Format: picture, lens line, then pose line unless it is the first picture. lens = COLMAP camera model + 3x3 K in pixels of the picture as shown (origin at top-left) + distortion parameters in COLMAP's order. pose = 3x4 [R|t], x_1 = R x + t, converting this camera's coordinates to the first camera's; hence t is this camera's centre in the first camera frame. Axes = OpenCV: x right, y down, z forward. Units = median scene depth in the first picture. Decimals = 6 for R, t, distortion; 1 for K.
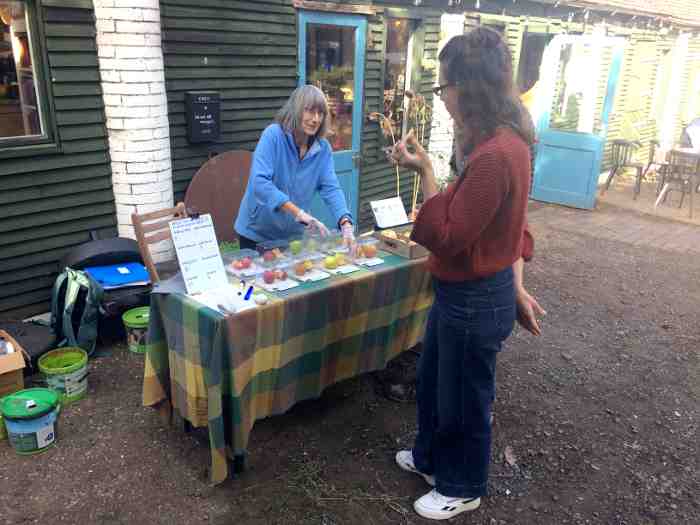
lens RADIAL K [[596.9, 0, 350.0], [0, 596.9, 262.5], [0, 0, 1]] dist [0.126448, -0.195754]
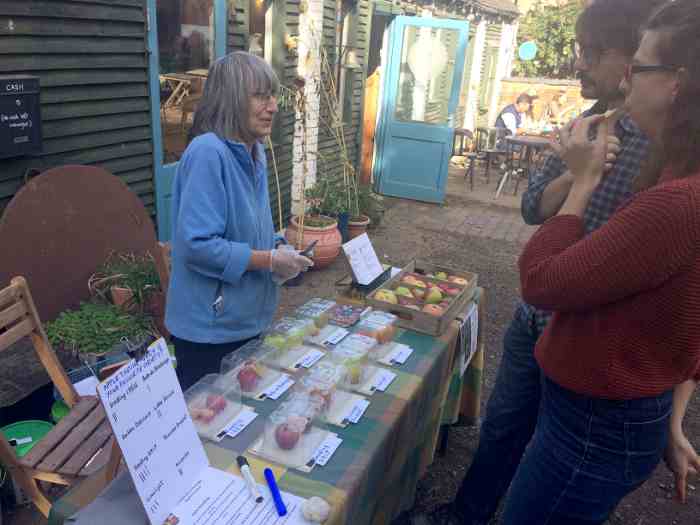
lens RADIAL K [[596.9, 0, 350.0], [0, 596.9, 262.5], [0, 0, 1]] dist [0.126448, -0.195754]
pose [[0.929630, -0.098121, 0.355190, -0.156277], [0.087571, 0.995109, 0.045702, -0.090112], [-0.357937, -0.011382, 0.933676, 0.293544]]
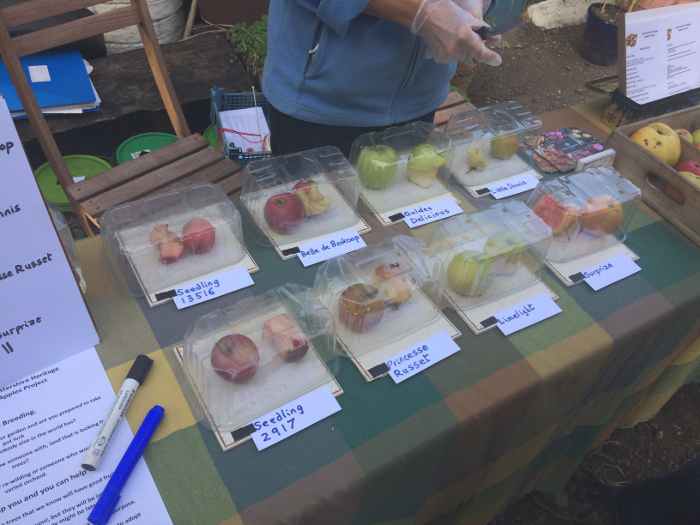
lens RADIAL K [[596.9, 0, 350.0], [0, 596.9, 262.5], [0, 0, 1]] dist [0.126448, -0.195754]
pose [[0.970804, 0.206692, -0.121729, -0.036803], [-0.132775, 0.885667, 0.444933, -0.087775], [0.199776, -0.415780, 0.887252, 0.475475]]
